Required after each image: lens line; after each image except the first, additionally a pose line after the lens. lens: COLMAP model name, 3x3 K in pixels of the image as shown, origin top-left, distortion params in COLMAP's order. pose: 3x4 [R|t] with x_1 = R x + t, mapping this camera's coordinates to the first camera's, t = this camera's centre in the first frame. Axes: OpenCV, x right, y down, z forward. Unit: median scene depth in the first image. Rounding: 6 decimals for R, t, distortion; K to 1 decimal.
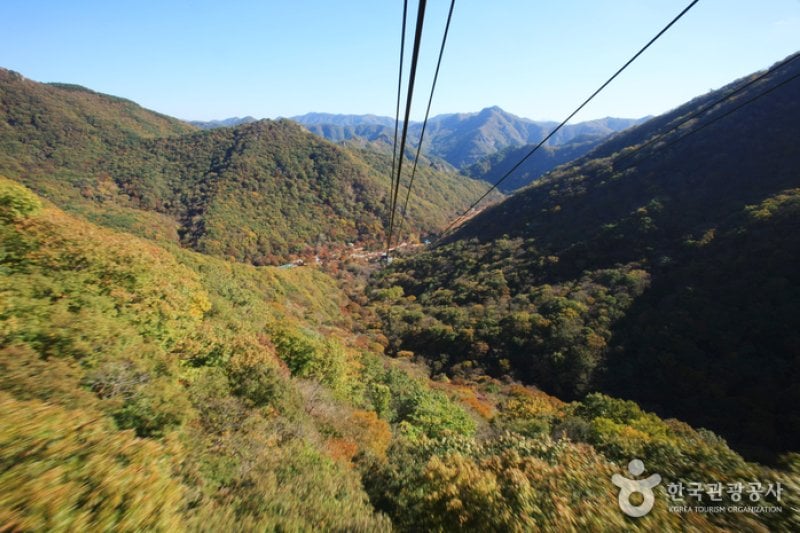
lens RADIAL K [[365.9, 0, 396.5], [0, 365.9, 265.6], [0, 0, 1]] dist [-0.082011, 0.042086]
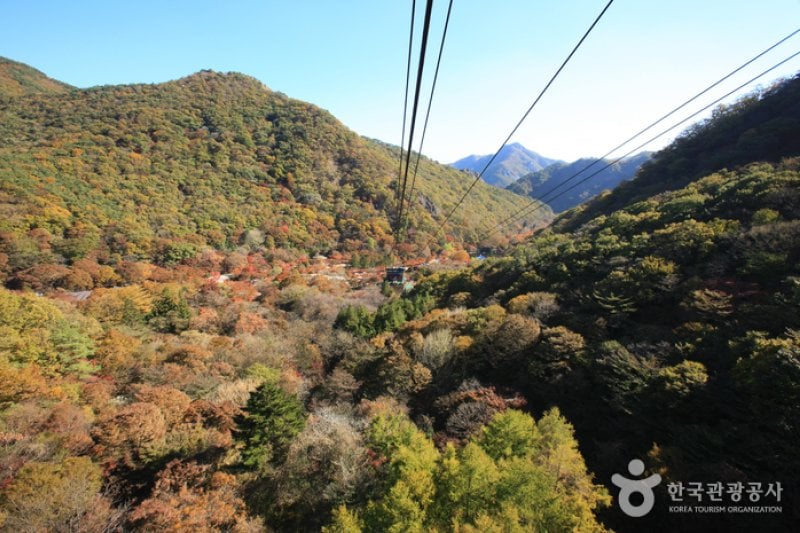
lens RADIAL K [[364.0, 0, 397.3], [0, 364.0, 266.6], [0, 0, 1]] dist [-0.070889, 0.032494]
pose [[0.999757, 0.013105, -0.017716, -0.019266], [-0.015593, 0.988787, -0.148520, 0.019126], [0.015571, 0.148760, 0.988751, 0.539979]]
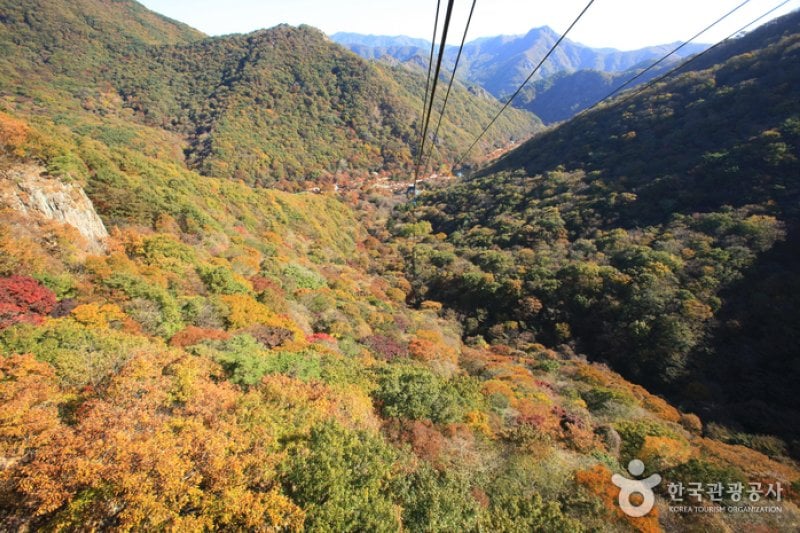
lens RADIAL K [[364.0, 0, 397.3], [0, 364.0, 266.6], [0, 0, 1]] dist [-0.070889, 0.032494]
pose [[0.996502, 0.058373, -0.059801, -0.003019], [-0.047166, 0.983589, 0.174148, 0.009639], [0.068985, -0.170718, 0.982902, 0.089022]]
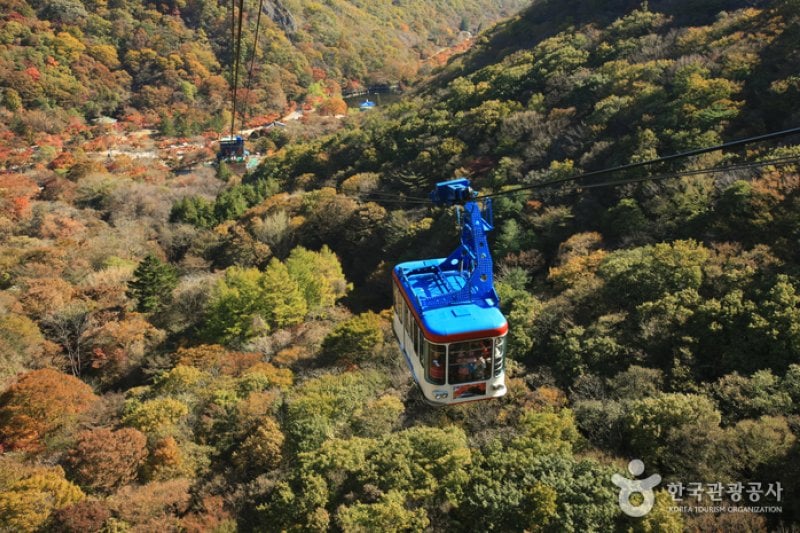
lens RADIAL K [[756.3, 0, 398.7], [0, 756.3, 267.4], [0, 0, 1]] dist [-0.037588, 0.174935]
pose [[0.981494, -0.076694, 0.175466, -0.013274], [0.063800, 0.994911, 0.077990, 0.023024], [-0.180554, -0.065352, 0.981391, 0.371392]]
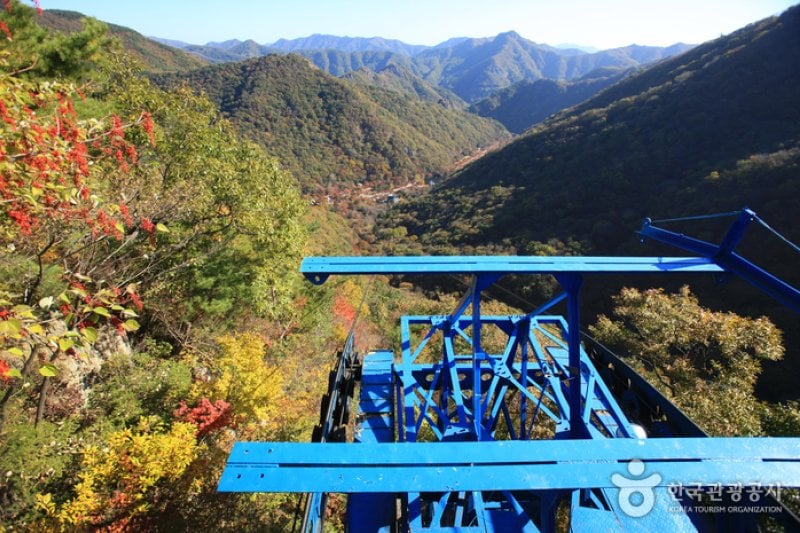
lens RADIAL K [[365.9, 0, 396.5], [0, 365.9, 265.6], [0, 0, 1]] dist [-0.082011, 0.042086]
pose [[0.999702, 0.017967, -0.016539, 0.004250], [-0.014733, 0.983873, 0.178262, -0.015927], [0.019475, -0.177965, 0.983844, -0.079792]]
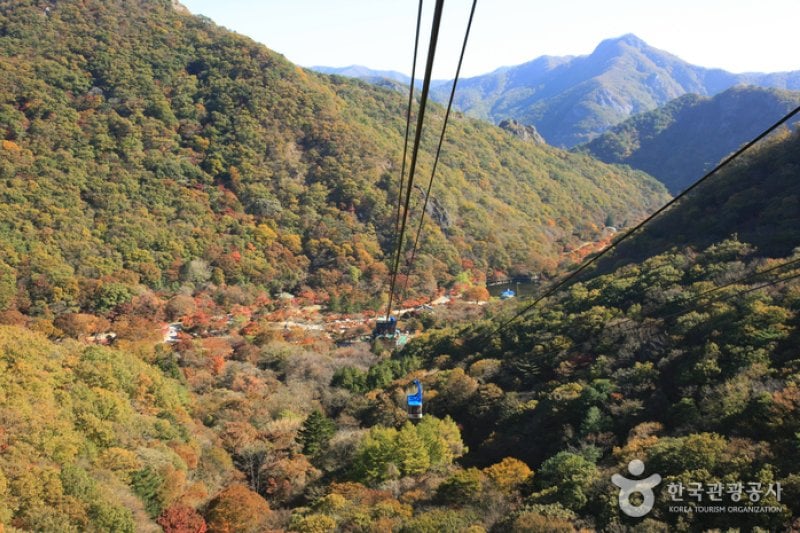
lens RADIAL K [[756.2, 0, 398.1], [0, 756.2, 269.2], [0, 0, 1]] dist [0.020524, 0.015962]
pose [[0.999808, 0.013537, -0.014134, -0.010736], [-0.015536, 0.988167, -0.152593, 0.022099], [0.011901, 0.152783, 0.988188, 0.300631]]
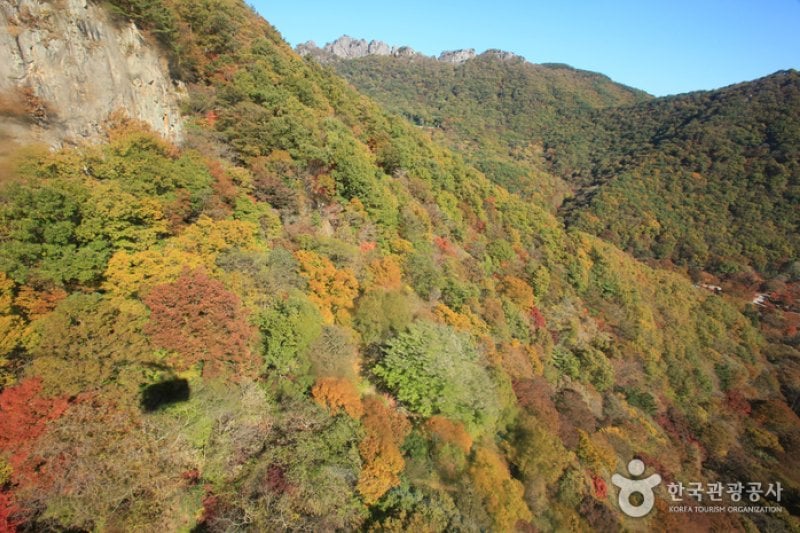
lens RADIAL K [[362.2, 0, 396.1], [0, 362.2, 267.2], [0, 0, 1]] dist [-0.048829, 0.021143]
pose [[0.408364, 0.329685, -0.851203, -0.009230], [-0.343235, 0.919524, 0.191481, 0.020525], [0.845830, 0.213969, 0.488660, 0.249250]]
